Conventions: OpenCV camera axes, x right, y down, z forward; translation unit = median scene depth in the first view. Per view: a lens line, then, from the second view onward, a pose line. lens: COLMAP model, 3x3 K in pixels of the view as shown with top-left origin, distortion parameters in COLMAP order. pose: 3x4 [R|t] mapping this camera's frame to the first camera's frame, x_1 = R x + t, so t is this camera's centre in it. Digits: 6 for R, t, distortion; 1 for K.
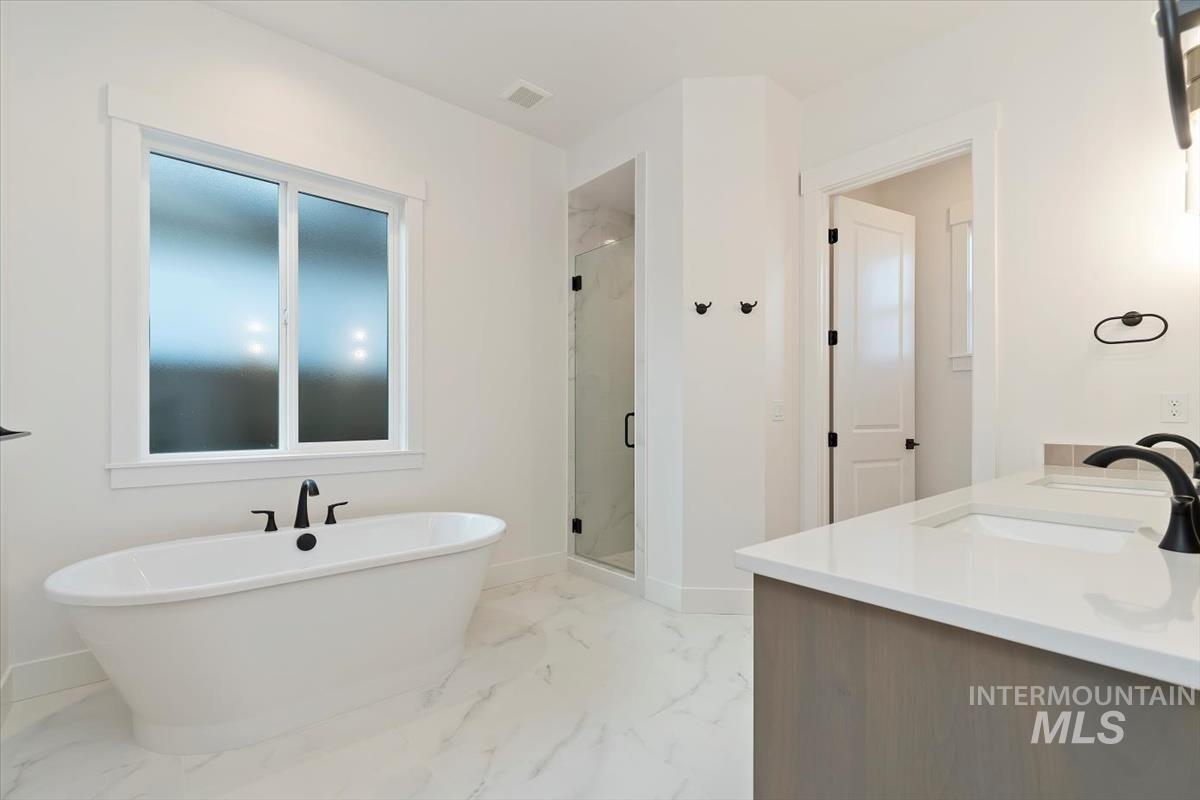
lens RADIAL K [[532.0, 0, 601.8], [0, 532.0, 406.8], [0, 0, 1]] dist [0.000587, -0.000126]
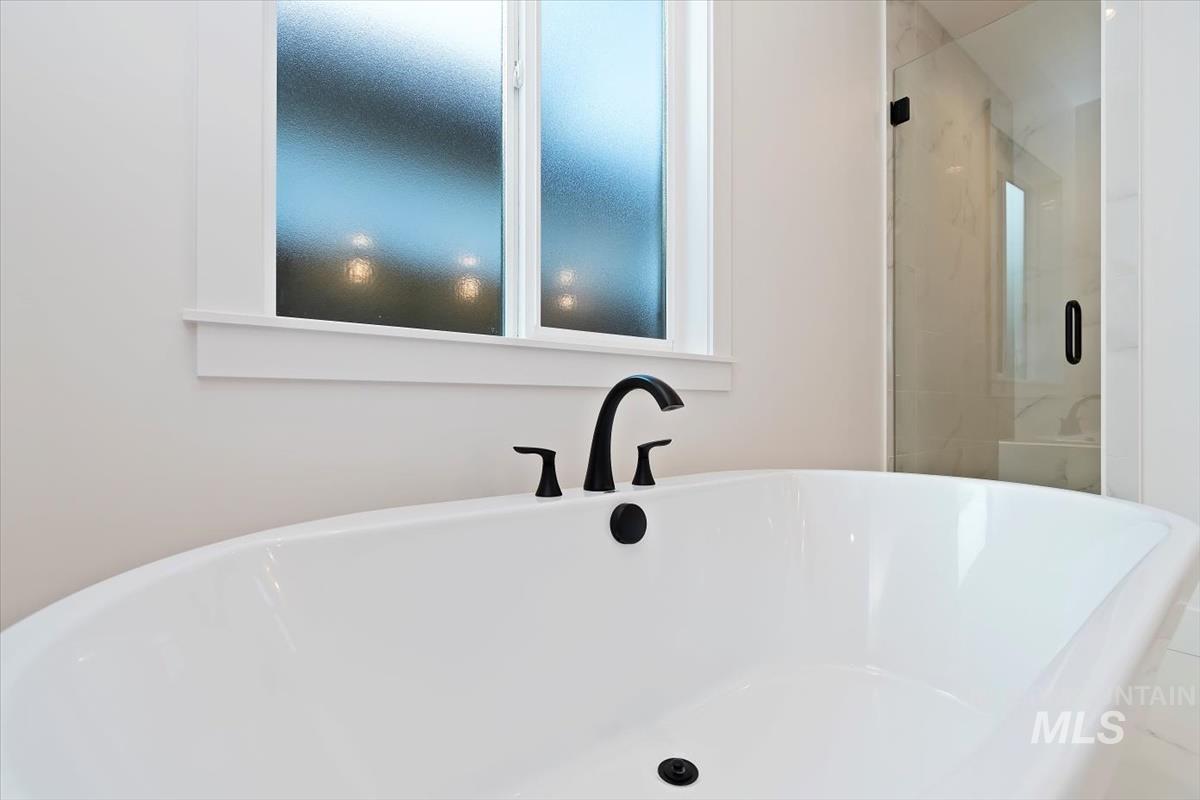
lens RADIAL K [[512.2, 0, 593.4], [0, 512.2, 403.8], [0, 0, 1]] dist [-0.001984, -0.000192]
pose [[0.998423, -0.003408, -0.056036, -0.527846], [0.003540, 0.999991, 0.002266, 0.148457], [0.056028, -0.002461, 0.998426, 0.554930]]
